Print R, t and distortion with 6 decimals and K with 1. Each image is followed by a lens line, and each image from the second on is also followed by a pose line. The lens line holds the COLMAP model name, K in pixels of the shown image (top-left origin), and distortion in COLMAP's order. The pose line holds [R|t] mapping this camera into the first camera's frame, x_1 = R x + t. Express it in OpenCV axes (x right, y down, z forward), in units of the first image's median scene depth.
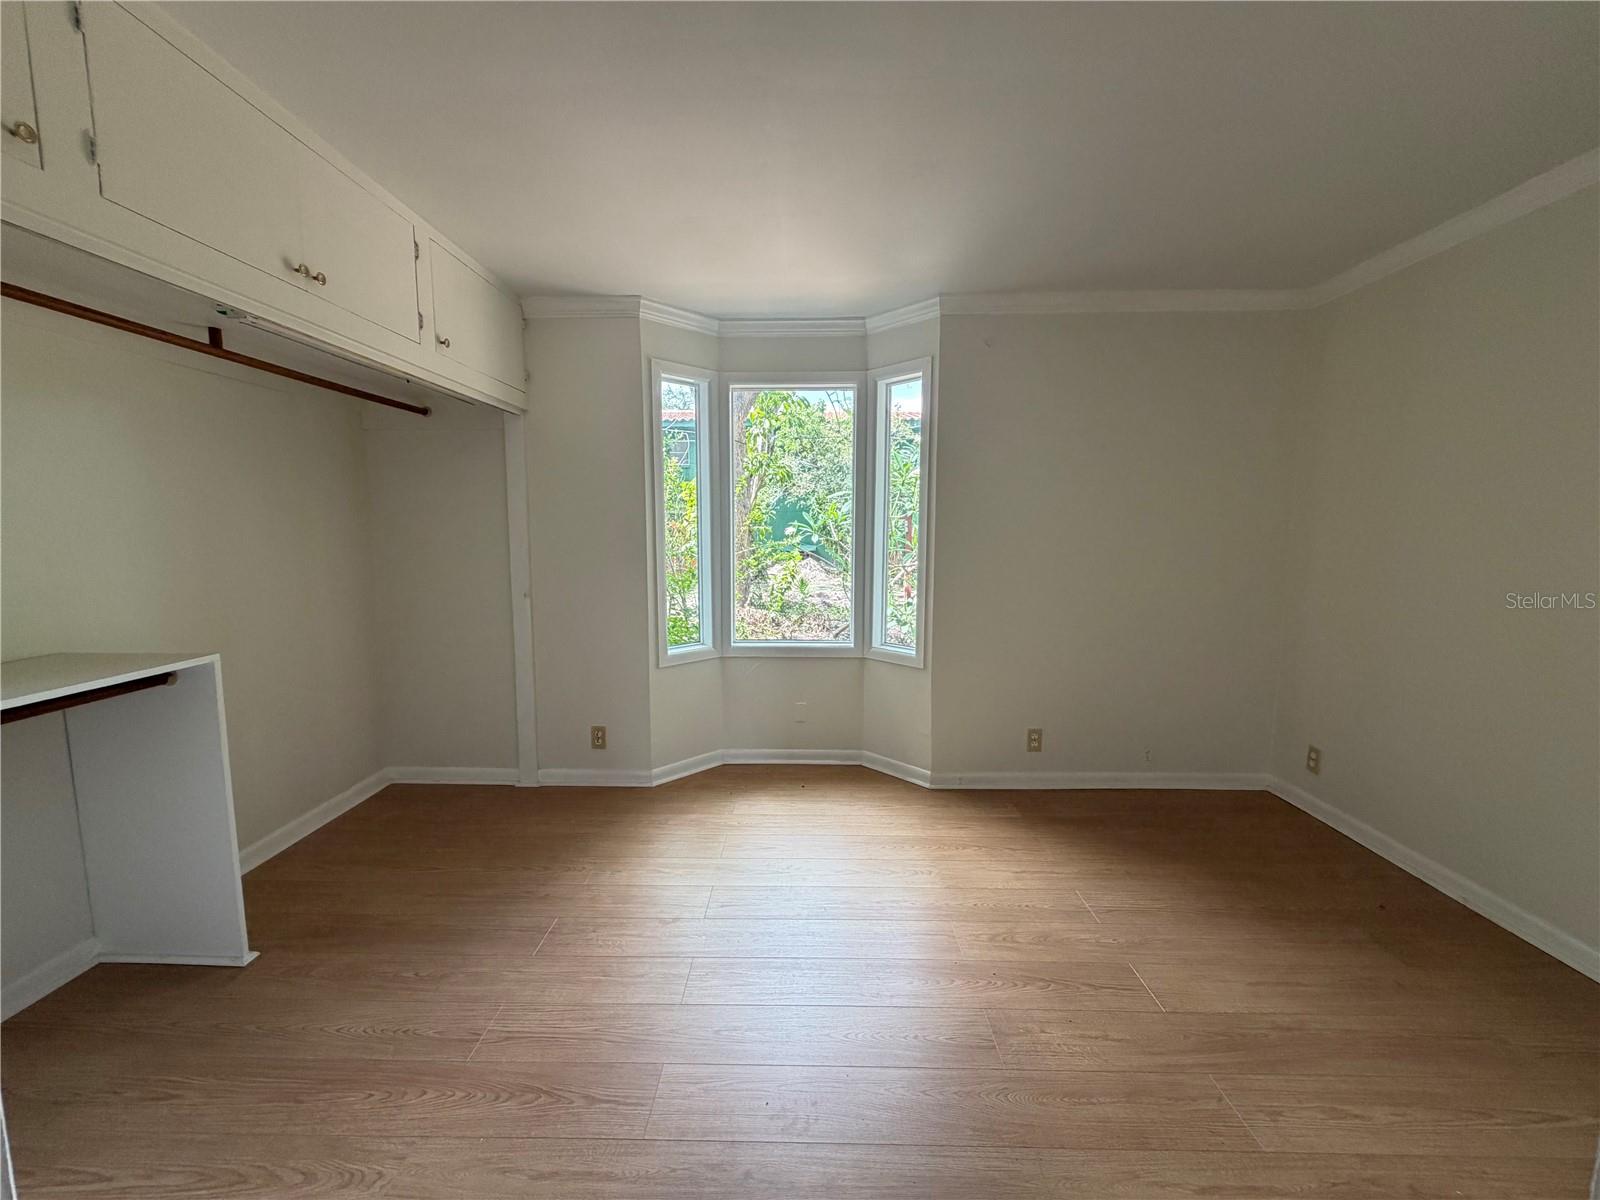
lens RADIAL K [[643.9, 0, 797.0], [0, 643.9, 598.5], [0, 0, 1]] dist [0.001142, 0.000159]
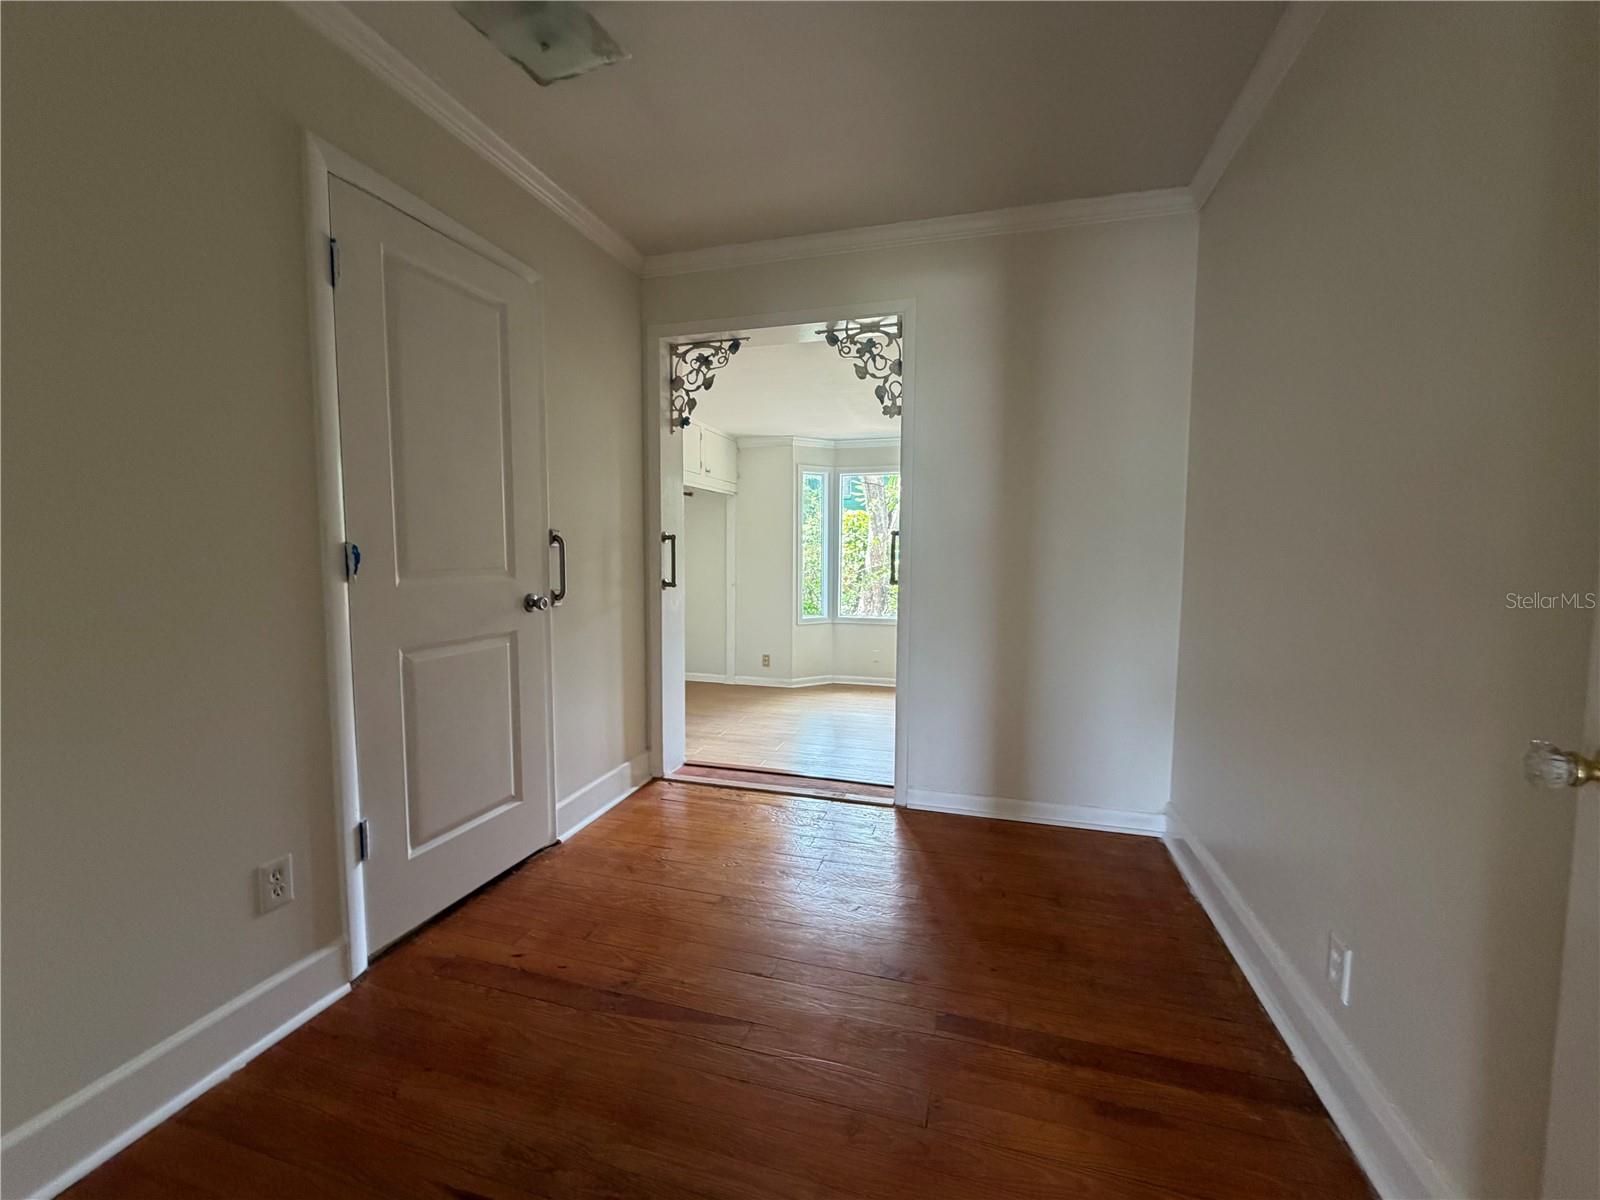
lens RADIAL K [[643.9, 0, 797.0], [0, 643.9, 598.5], [0, 0, 1]] dist [0.001142, 0.000159]
pose [[0.964036, 0.023646, -0.264716, 0.279804], [-0.033124, 0.998958, -0.031396, 0.089705], [0.263698, 0.039036, 0.963815, -0.817088]]
